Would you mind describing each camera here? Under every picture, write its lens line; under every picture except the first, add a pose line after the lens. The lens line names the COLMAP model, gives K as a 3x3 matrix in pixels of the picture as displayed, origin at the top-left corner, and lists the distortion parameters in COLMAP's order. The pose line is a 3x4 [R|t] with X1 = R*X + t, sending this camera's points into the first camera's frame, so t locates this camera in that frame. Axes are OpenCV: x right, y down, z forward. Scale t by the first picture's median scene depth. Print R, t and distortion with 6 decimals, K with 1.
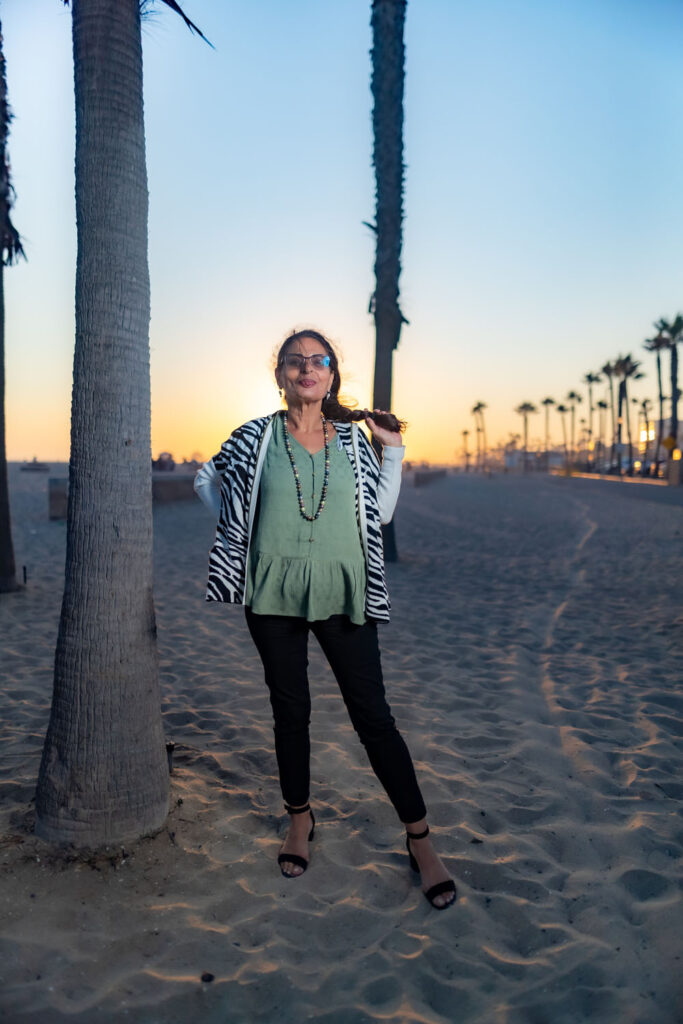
lens RADIAL K [[692.7, 0, 337.5], [0, 692.7, 511.2], [0, 0, 1]] dist [0.004017, -0.004150]
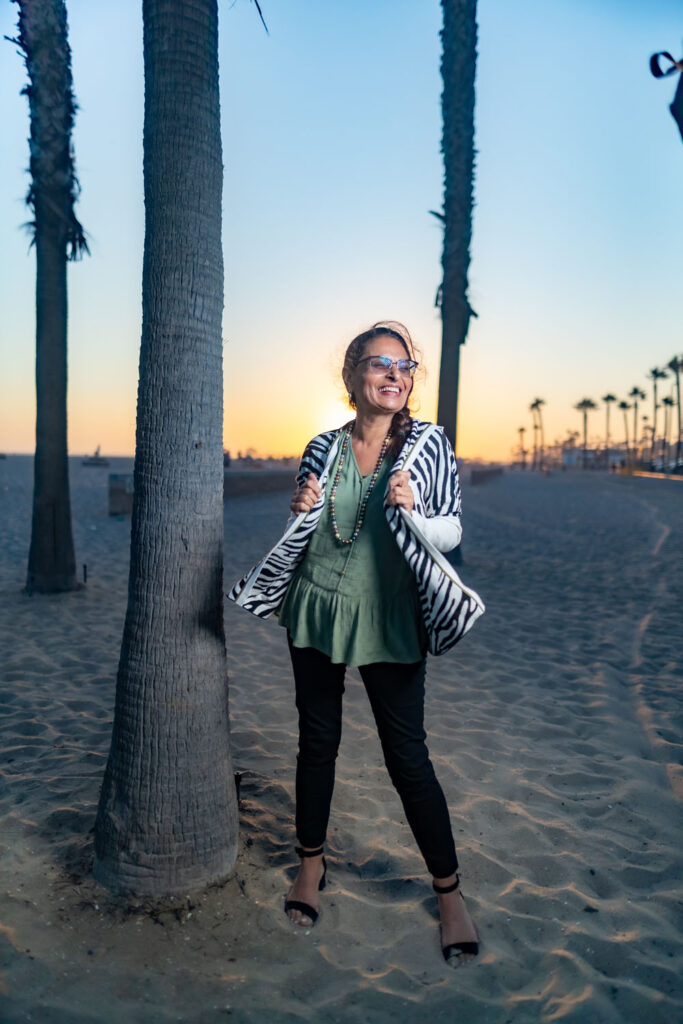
lens RADIAL K [[692.7, 0, 340.7], [0, 692.7, 512.1], [0, 0, 1]] dist [0.004017, -0.004150]
pose [[0.997395, 0.012509, -0.071047, -0.044190], [-0.012055, 0.999904, 0.006807, -0.017043], [0.071126, -0.005933, 0.997450, 0.097209]]
